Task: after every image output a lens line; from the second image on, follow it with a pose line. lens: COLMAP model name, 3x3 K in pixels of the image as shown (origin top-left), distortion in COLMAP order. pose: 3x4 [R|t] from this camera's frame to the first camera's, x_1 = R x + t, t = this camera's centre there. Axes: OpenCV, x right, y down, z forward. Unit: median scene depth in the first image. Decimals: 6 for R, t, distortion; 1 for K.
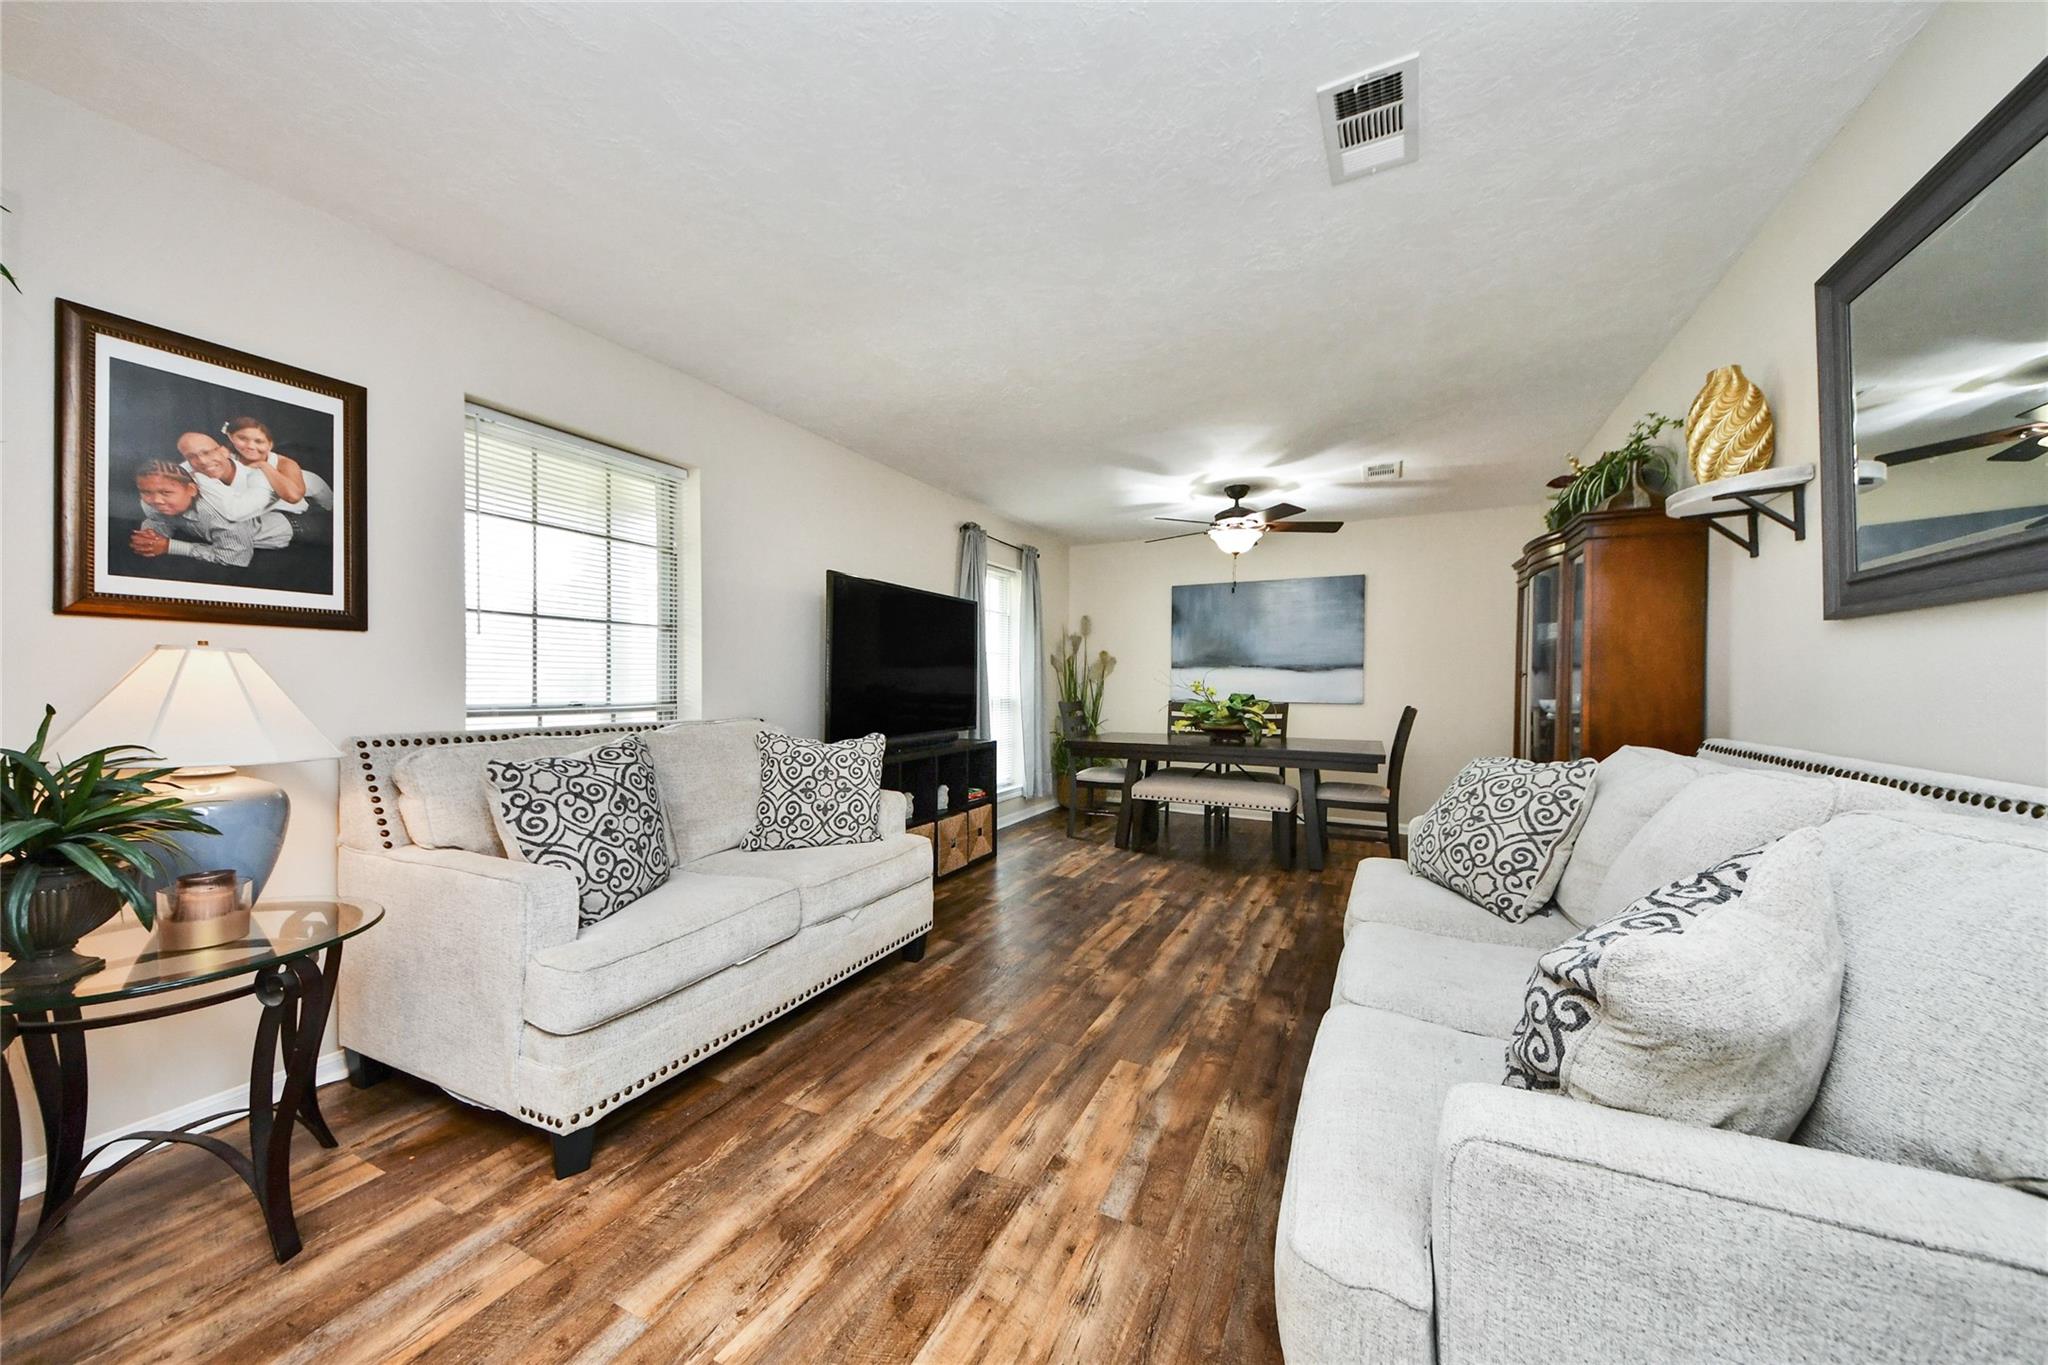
lens RADIAL K [[720.8, 0, 1024.0], [0, 720.8, 682.5], [0, 0, 1]] dist [0.074418, -0.030657]
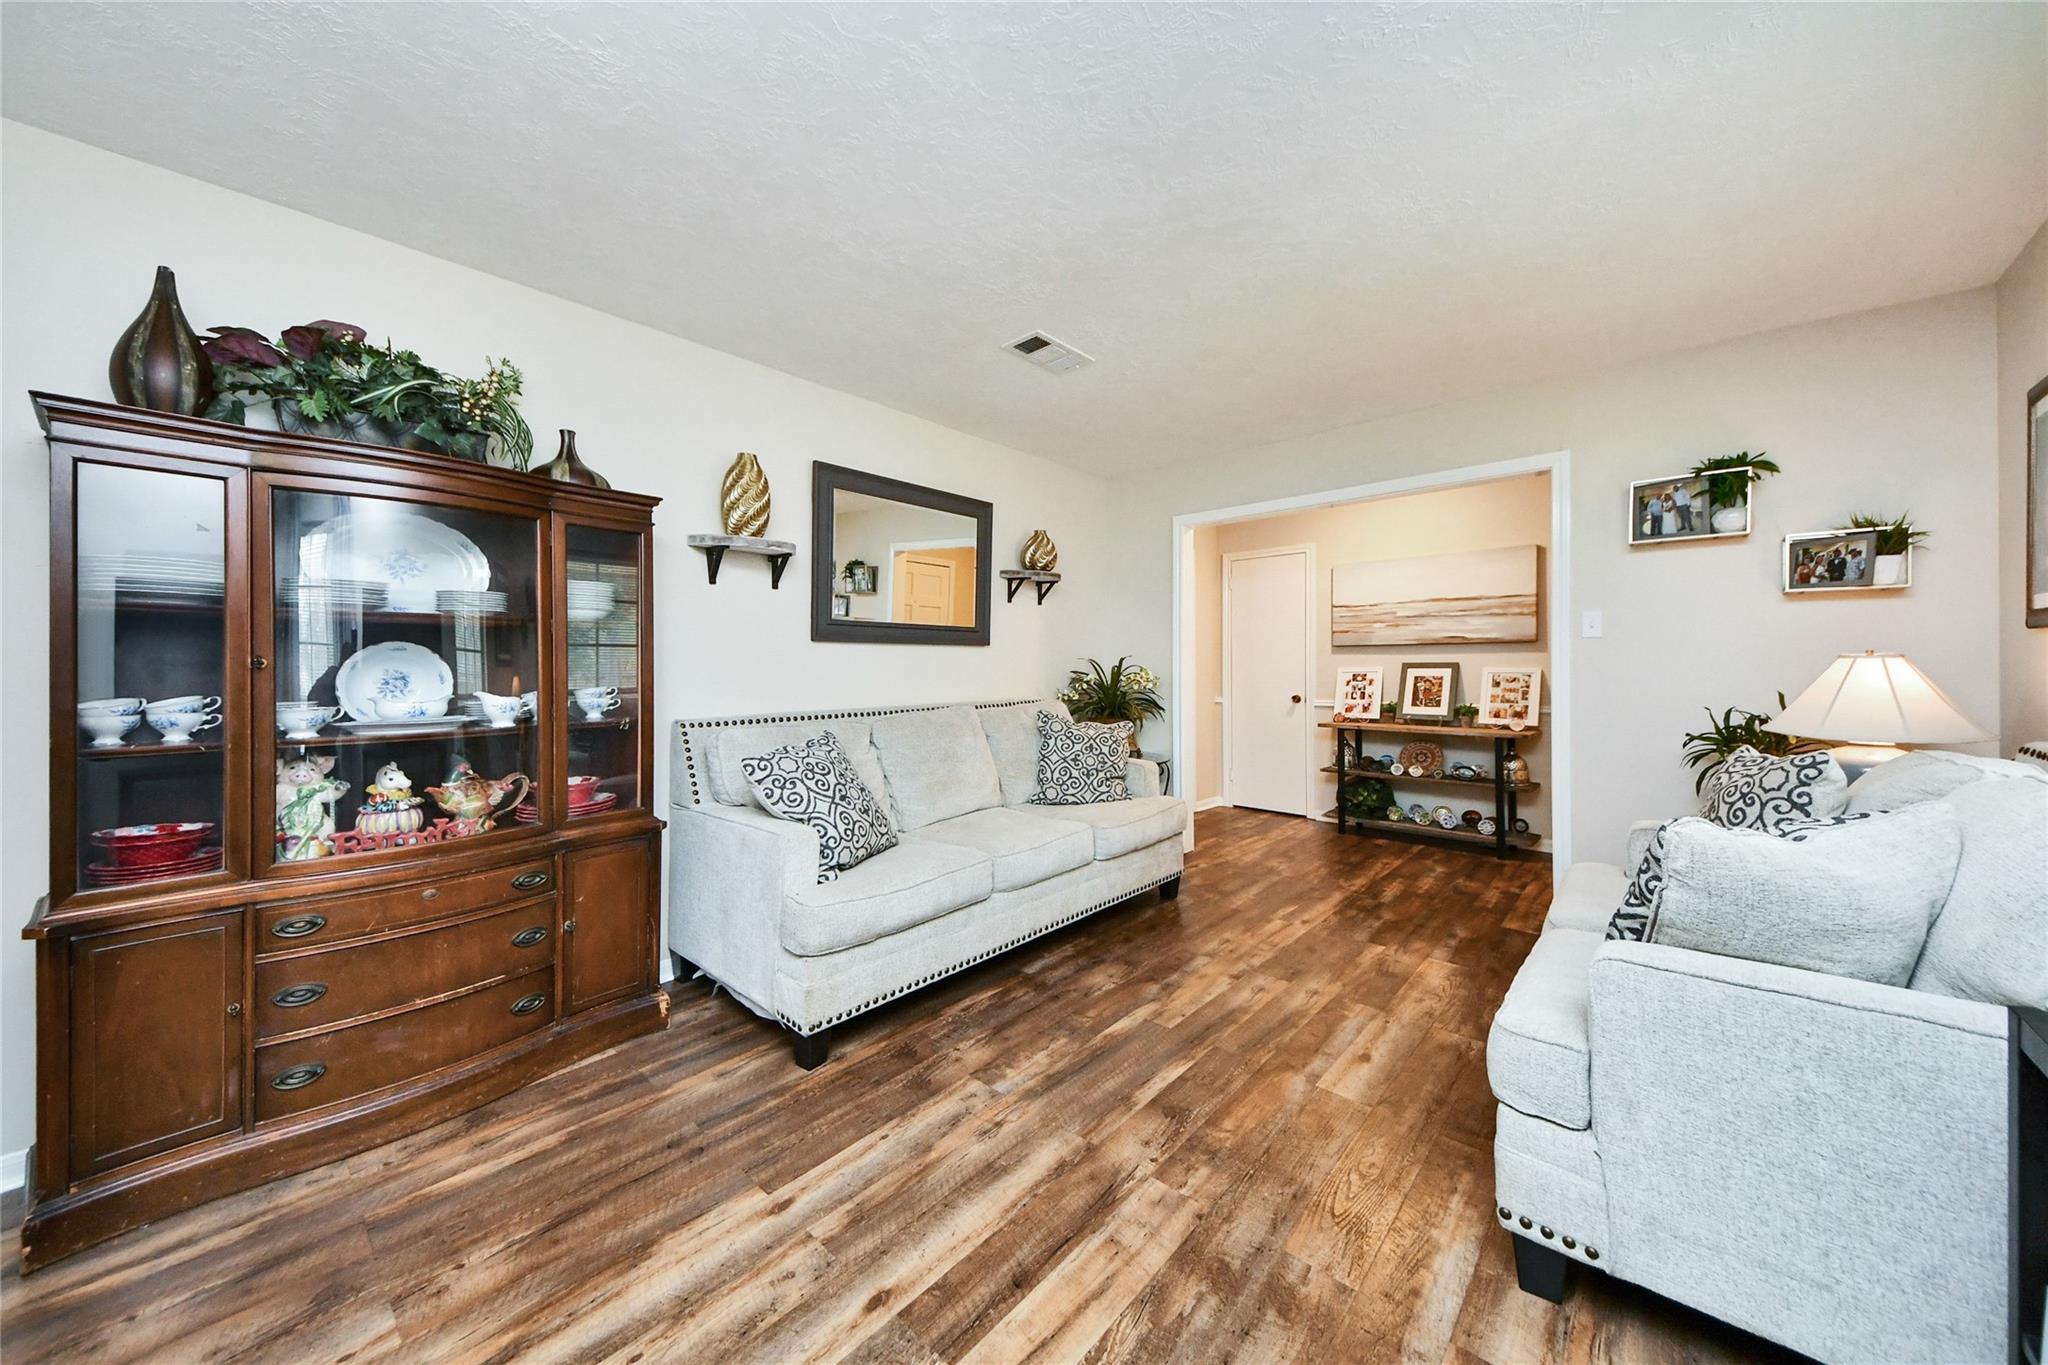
lens RADIAL K [[720.1, 0, 1034.6], [0, 720.1, 660.5], [0, 0, 1]] dist [0.075007, -0.030125]
pose [[-0.966552, -0.002258, 0.256462, 0.022967], [-0.004327, 0.999962, -0.007504, -0.006888], [-0.256435, -0.008362, -0.966525, 0.987632]]
